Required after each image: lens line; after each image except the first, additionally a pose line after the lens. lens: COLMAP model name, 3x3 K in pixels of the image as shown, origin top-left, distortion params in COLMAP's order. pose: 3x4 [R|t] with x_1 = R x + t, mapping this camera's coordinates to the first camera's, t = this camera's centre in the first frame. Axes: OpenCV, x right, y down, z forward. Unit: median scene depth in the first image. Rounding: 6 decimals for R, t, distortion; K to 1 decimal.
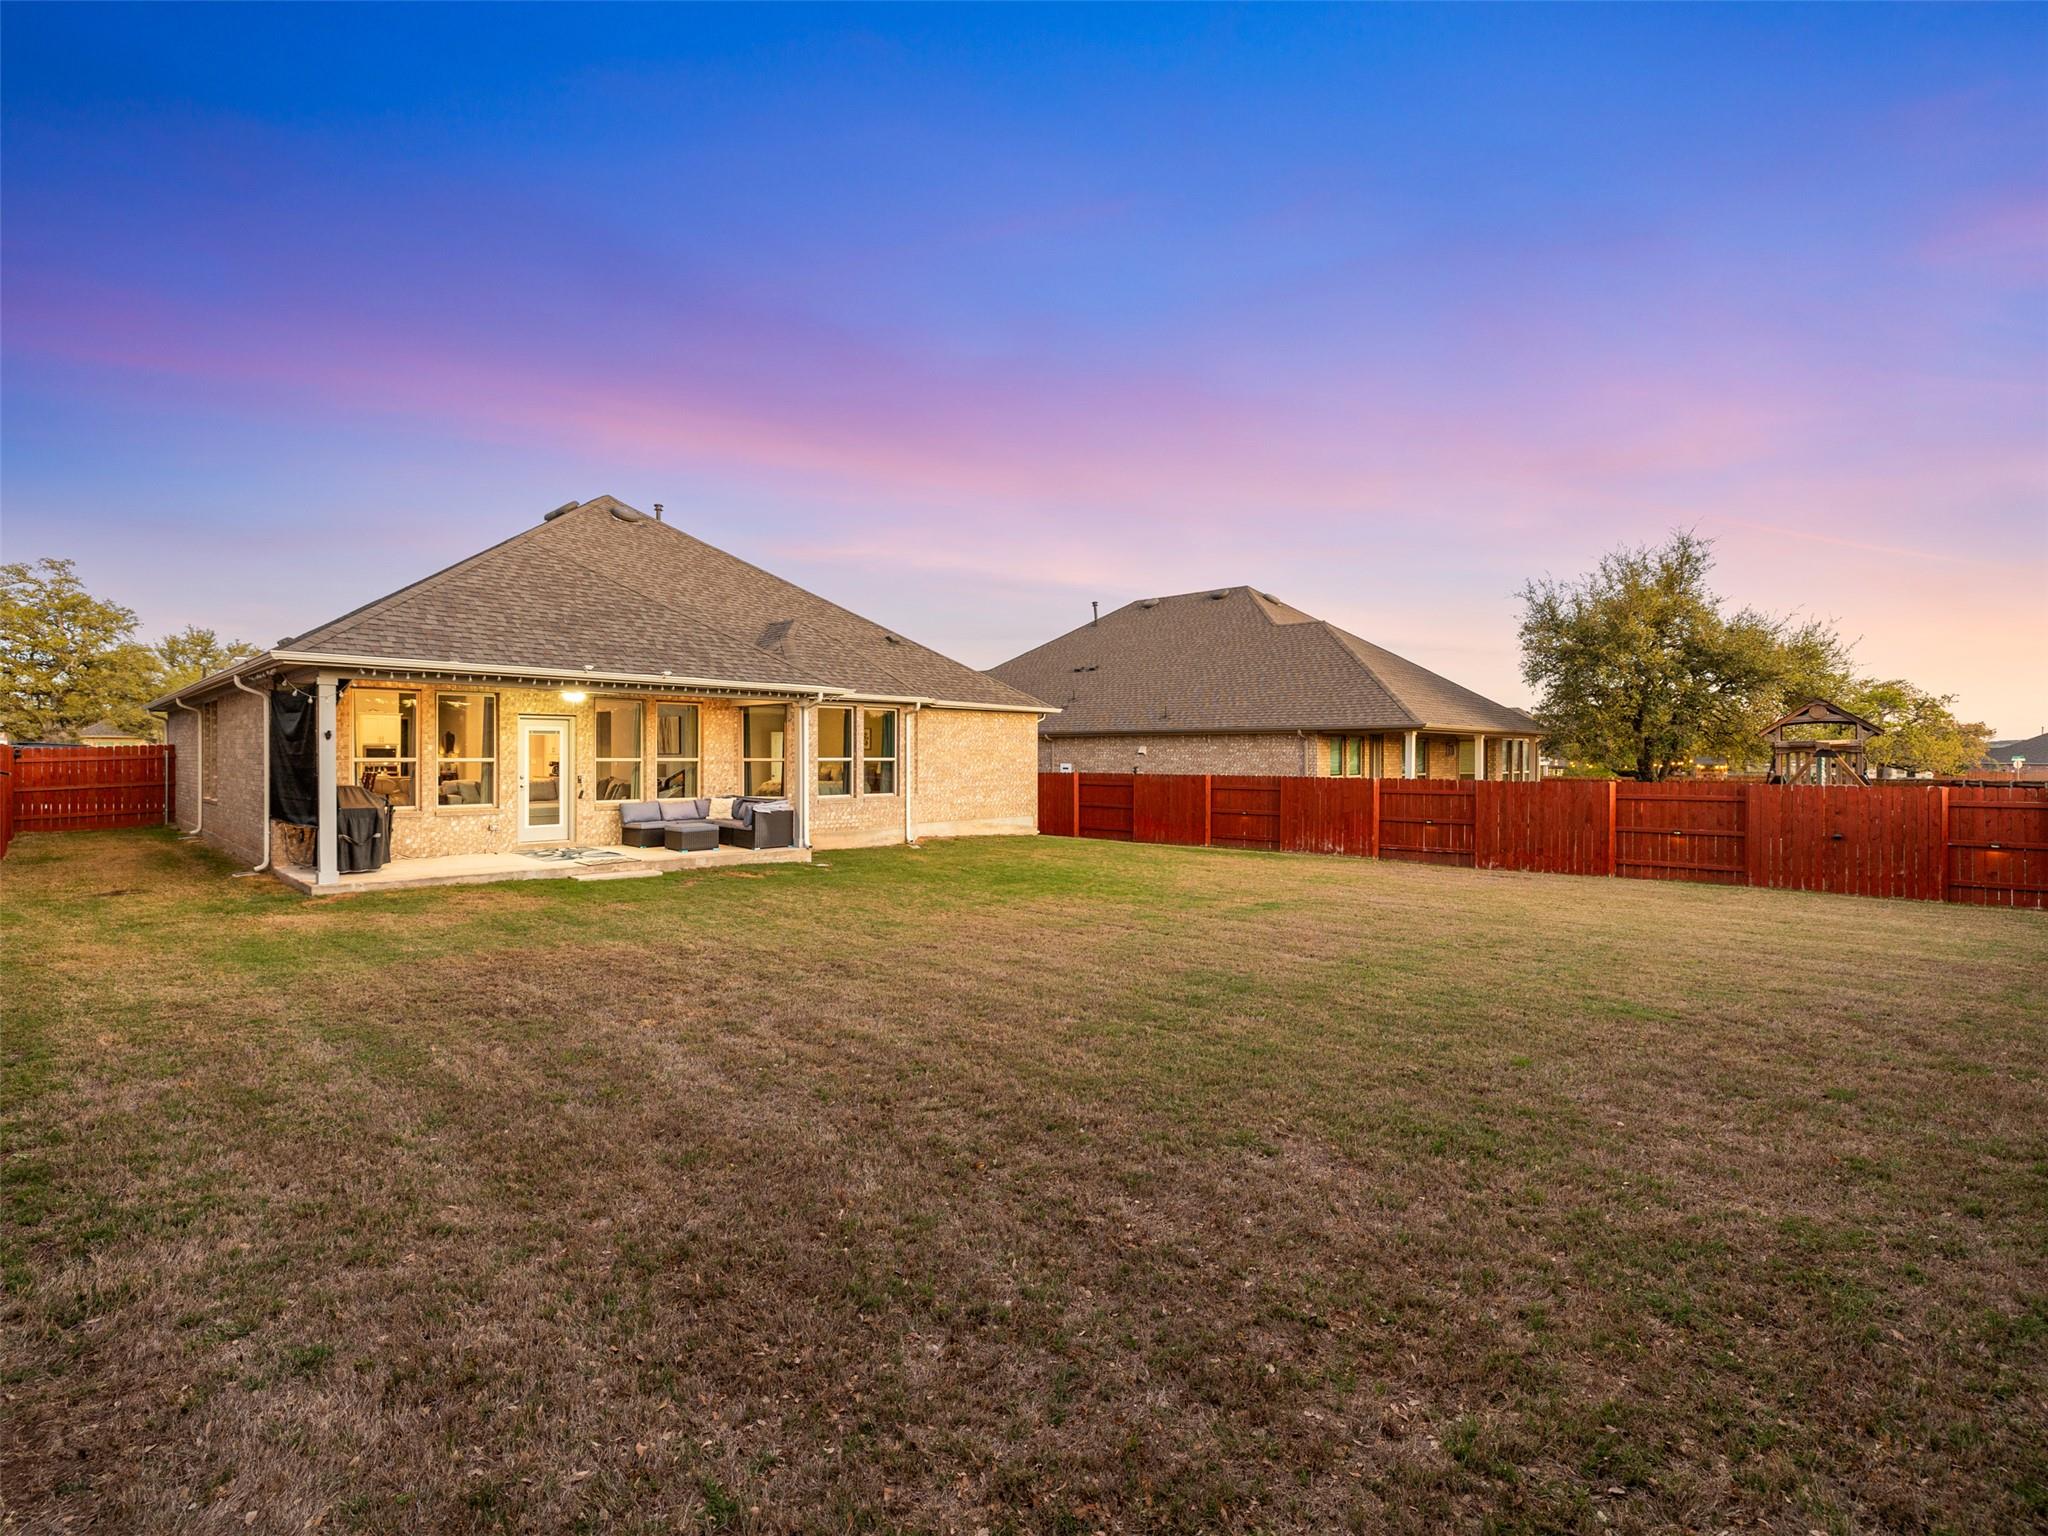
lens RADIAL K [[967.0, 0, 1025.6], [0, 967.0, 759.8], [0, 0, 1]] dist [-0.000832, 0.000099]
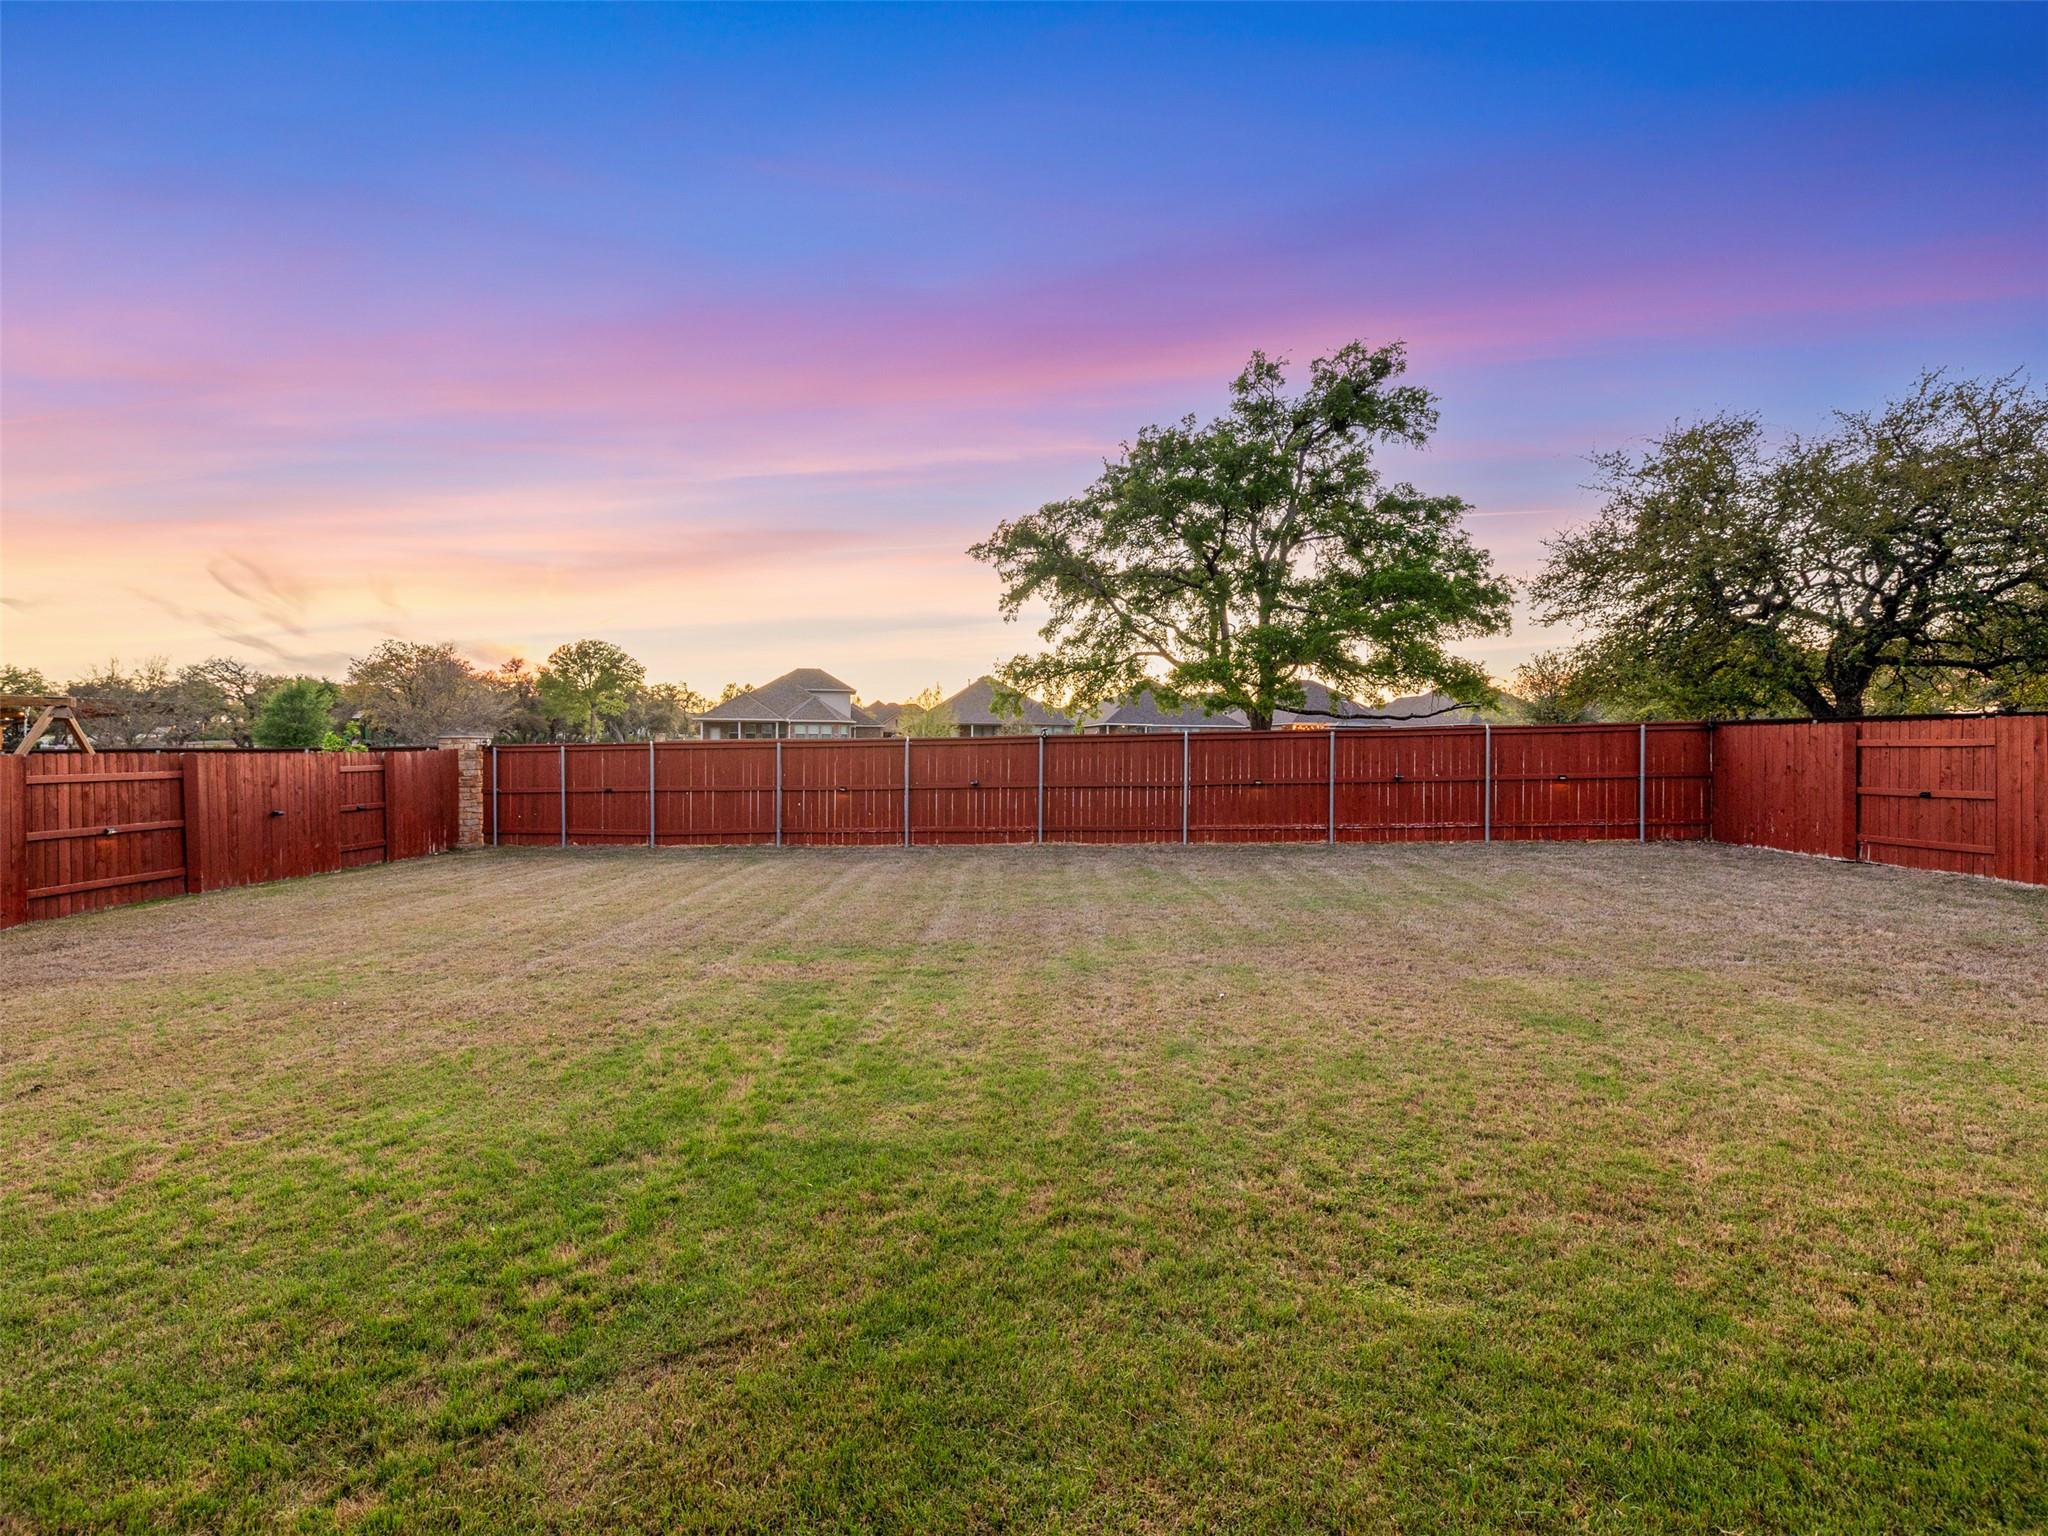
lens RADIAL K [[967.0, 0, 1025.6], [0, 967.0, 759.8], [0, 0, 1]] dist [-0.000832, 0.000099]
pose [[-0.696411, -0.012483, 0.717535, -0.196539], [-0.006155, 0.999916, 0.011422, 0.016338], [-0.717617, 0.003538, -0.696429, 0.985088]]
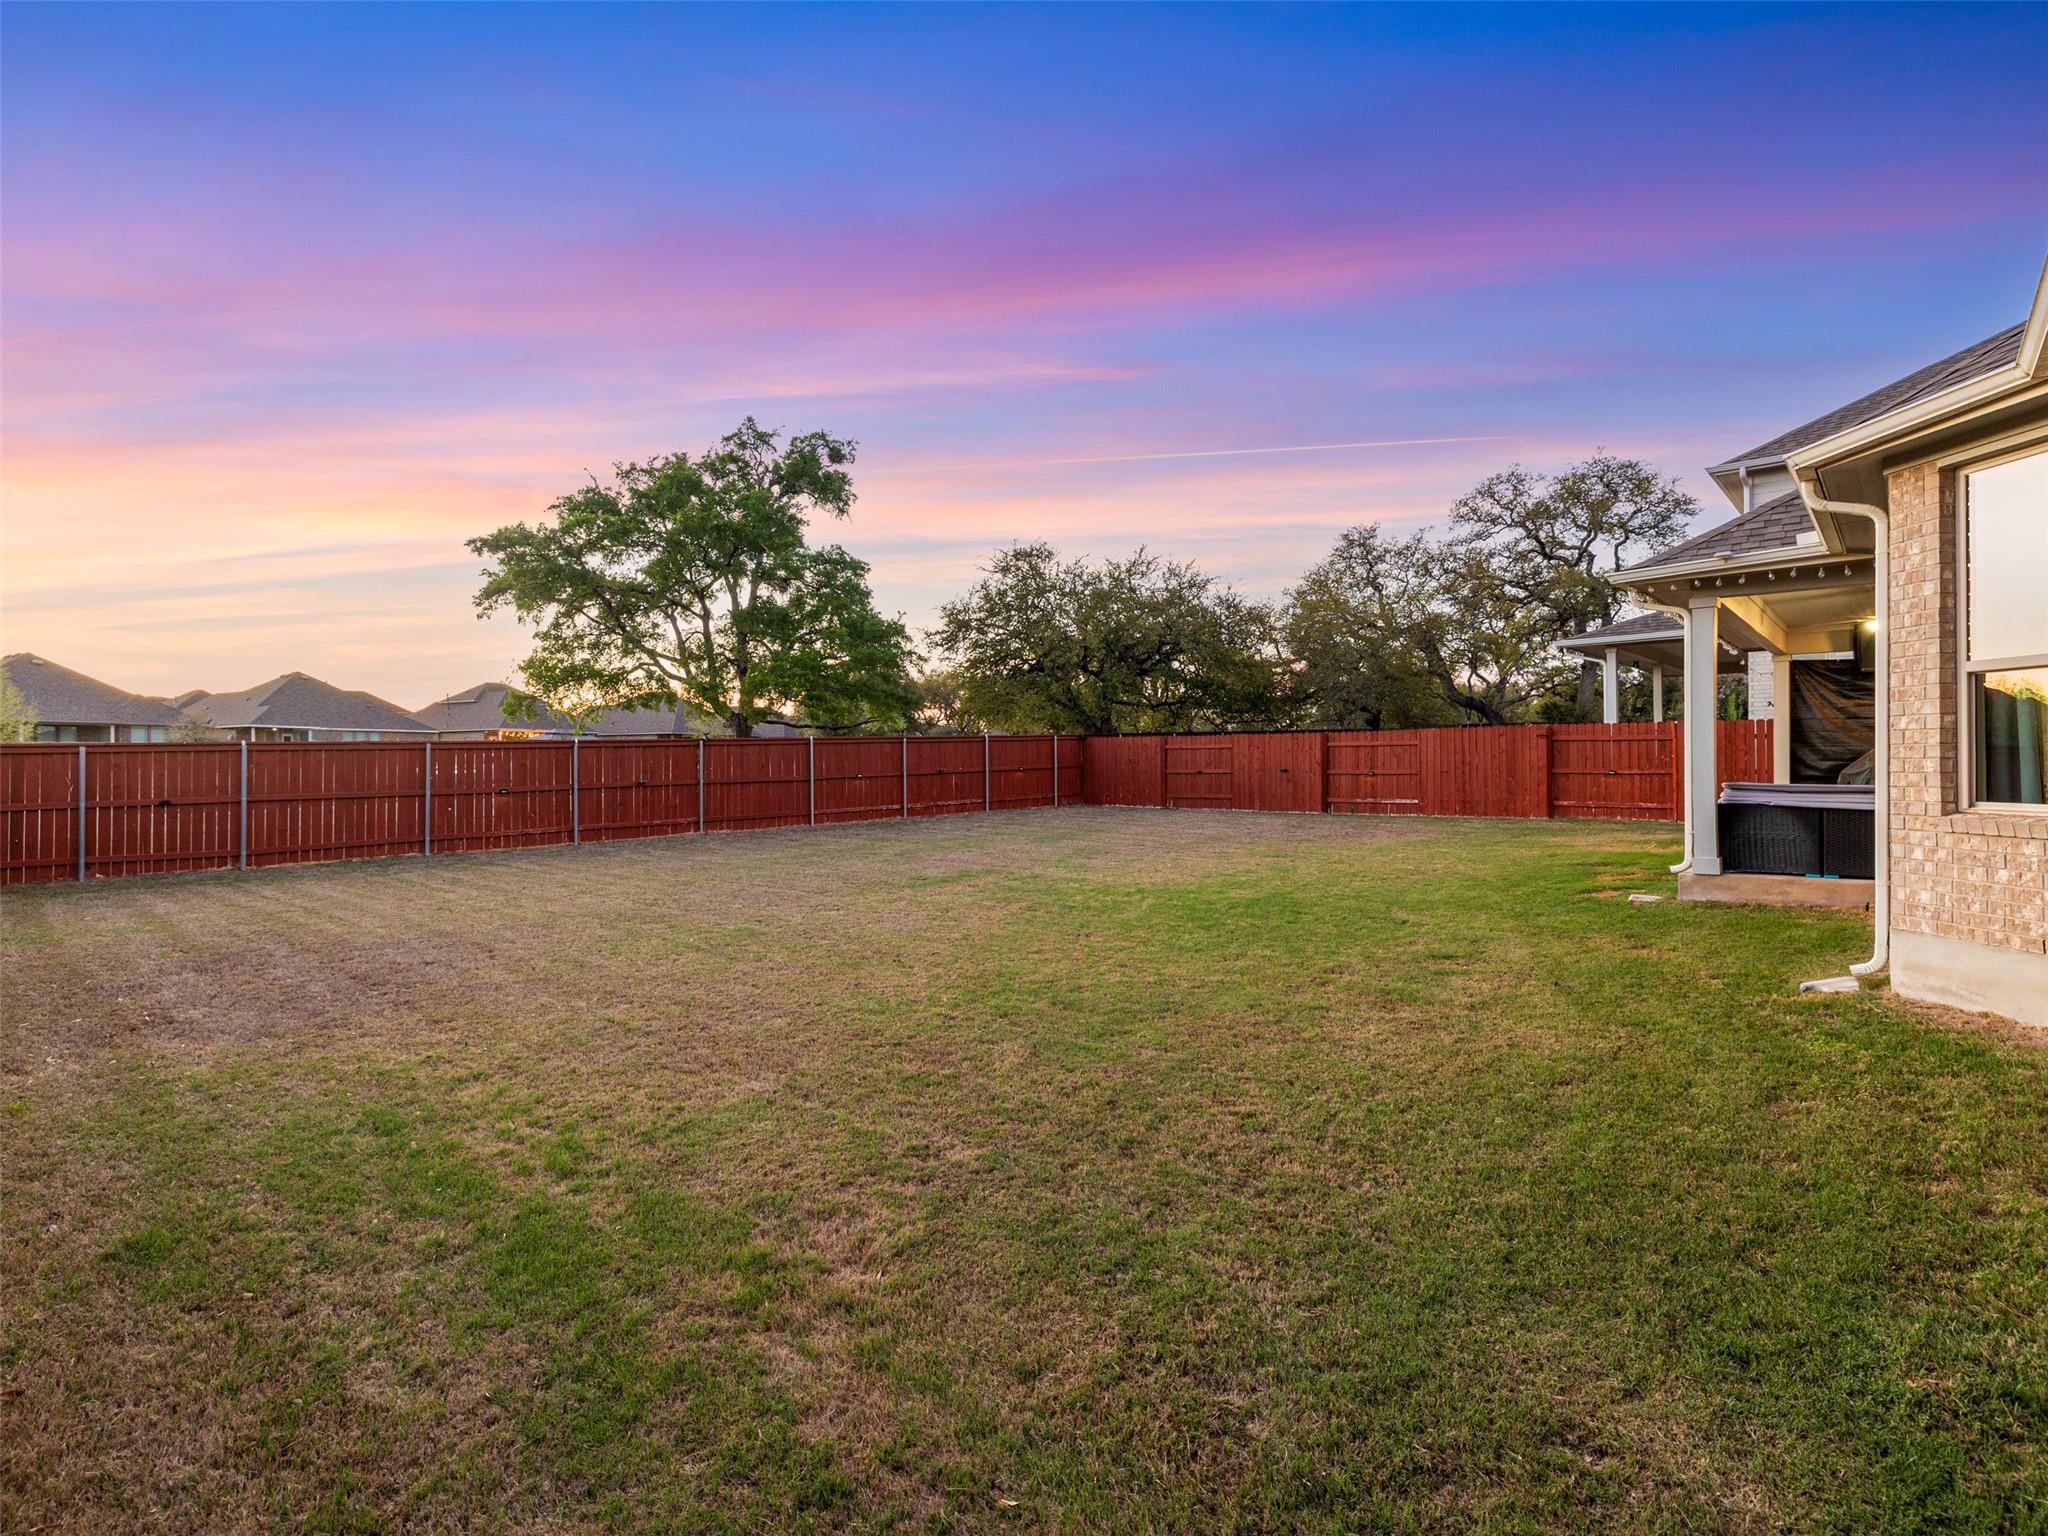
lens RADIAL K [[967.0, 0, 1025.6], [0, 967.0, 759.8], [0, 0, 1]] dist [-0.000832, 0.000099]
pose [[-0.999153, 0.000180, -0.041159, 0.145226], [0.000170, 1.000000, 0.000254, 0.026473], [0.041159, 0.000246, -0.999153, 1.409695]]
